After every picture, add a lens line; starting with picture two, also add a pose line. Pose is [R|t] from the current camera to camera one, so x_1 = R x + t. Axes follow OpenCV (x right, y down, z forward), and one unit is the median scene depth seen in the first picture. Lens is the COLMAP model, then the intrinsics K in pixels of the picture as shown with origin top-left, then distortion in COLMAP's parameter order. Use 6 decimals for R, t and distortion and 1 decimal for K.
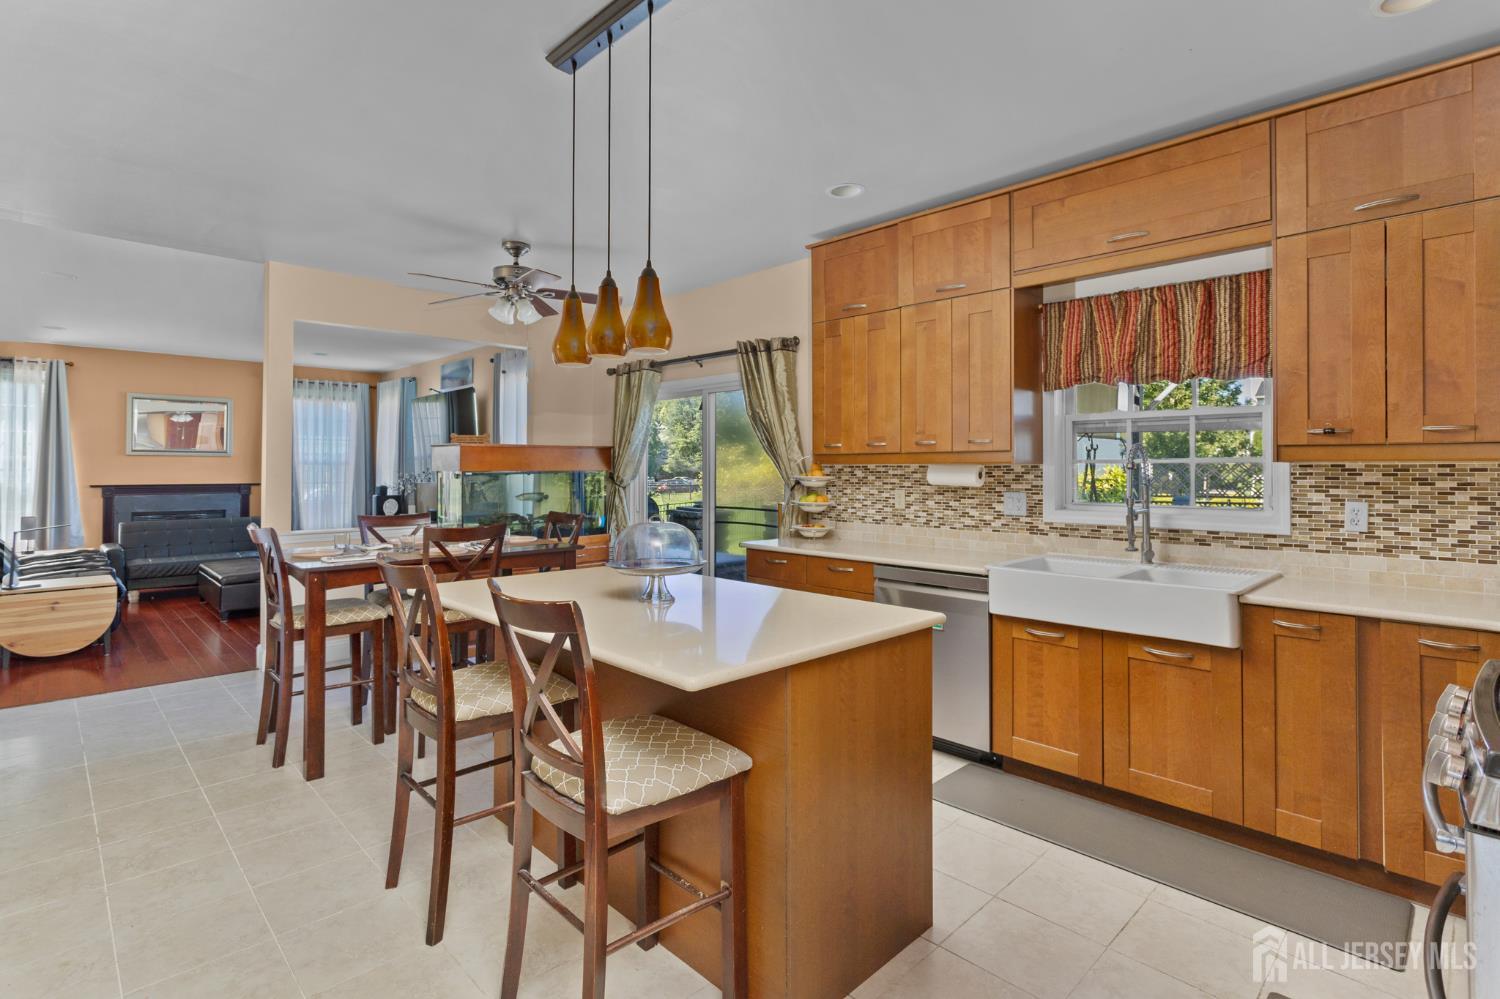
lens RADIAL K [[743.4, 0, 716.8], [0, 743.4, 464.8], [0, 0, 1]] dist [0.019617, 0.000348]
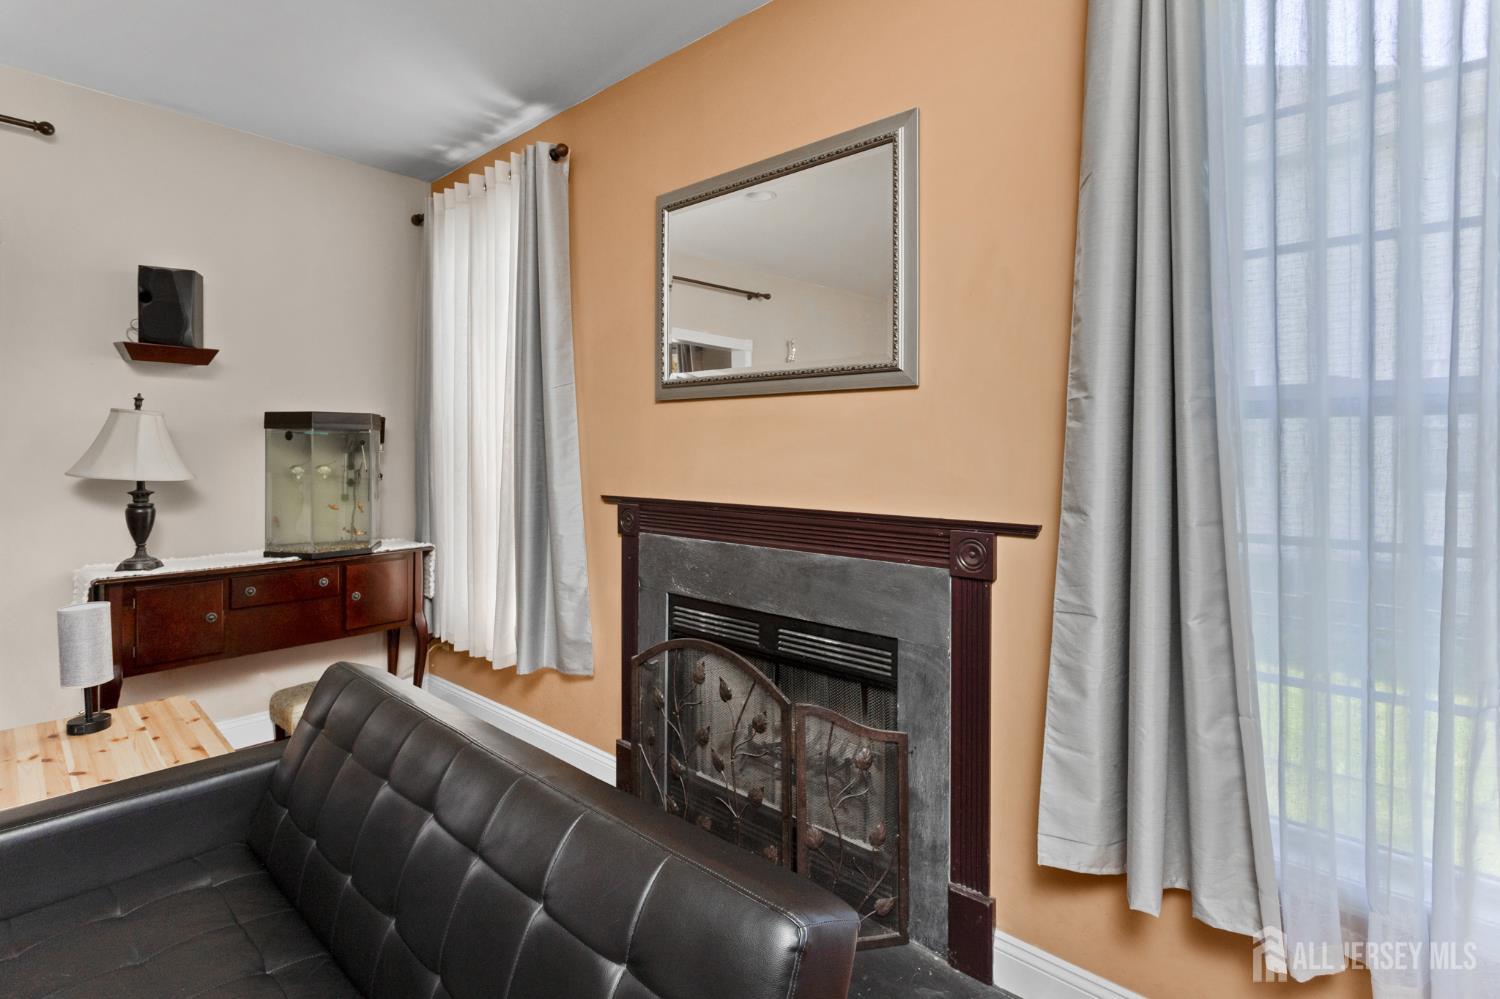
lens RADIAL K [[738.8, 0, 748.9], [0, 738.8, 440.8], [0, 0, 1]] dist [-0.000338, 0.000038]
pose [[0.074305, -0.004893, -0.997224, -0.457106], [0.006035, 0.999972, -0.004457, 0.004789], [0.997217, -0.005687, 0.074333, 0.959027]]
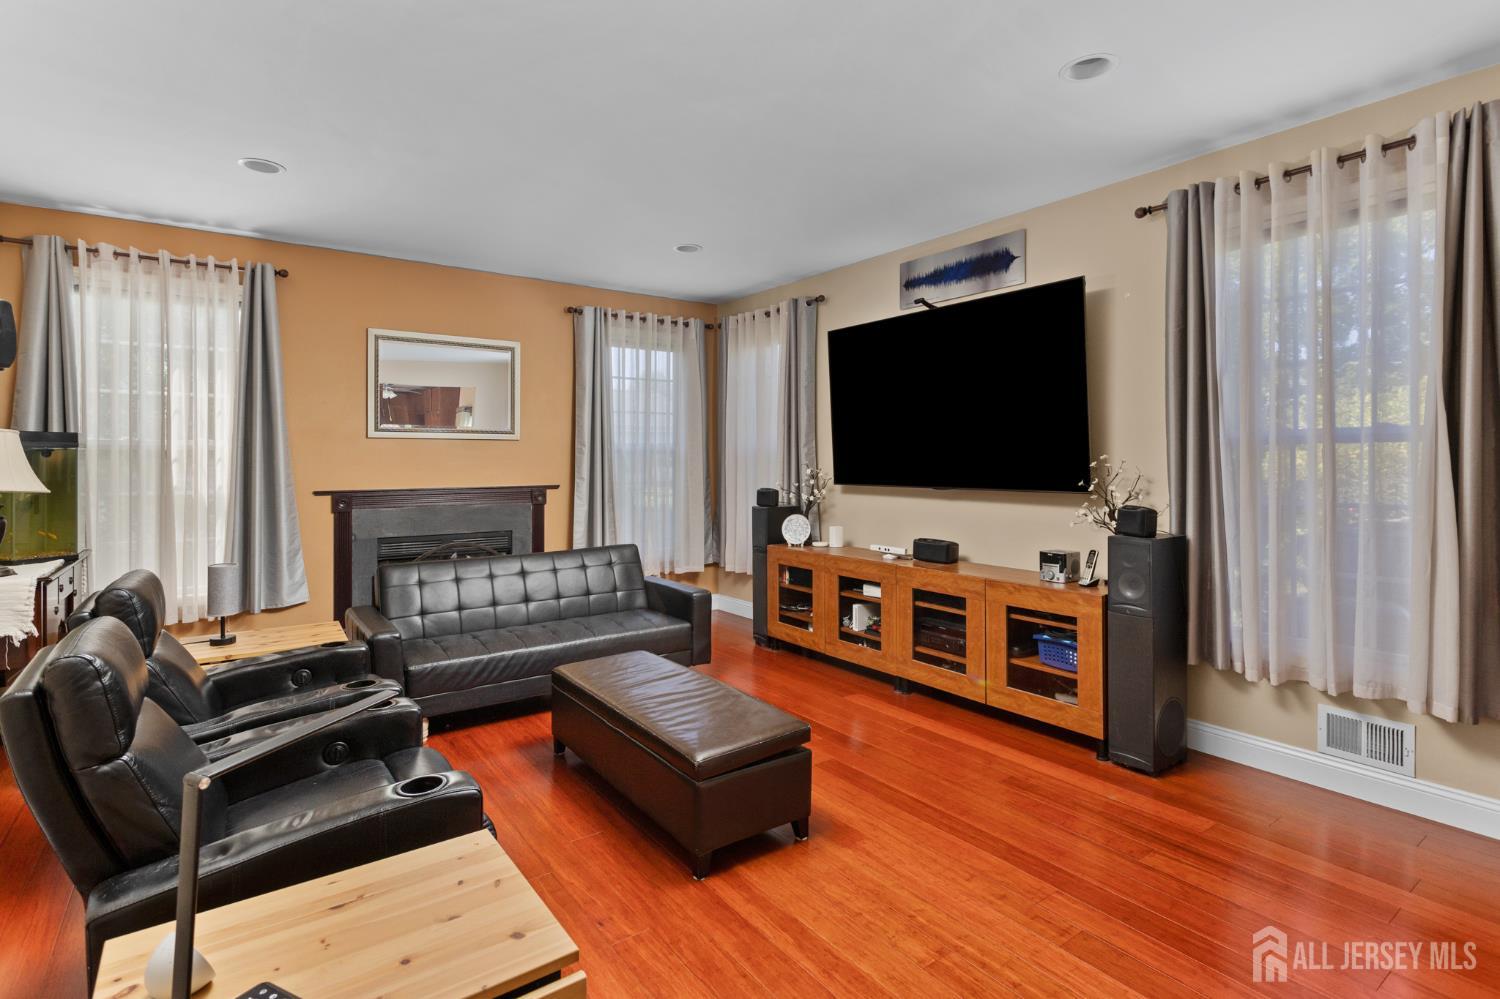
lens RADIAL K [[743.4, 0, 716.8], [0, 743.4, 464.8], [0, 0, 1]] dist [0.019617, 0.000348]
pose [[0.988909, -0.001449, -0.148519, -0.415774], [0.003169, 0.999931, 0.011344, 0.002398], [0.148492, -0.011689, 0.988845, 0.454021]]
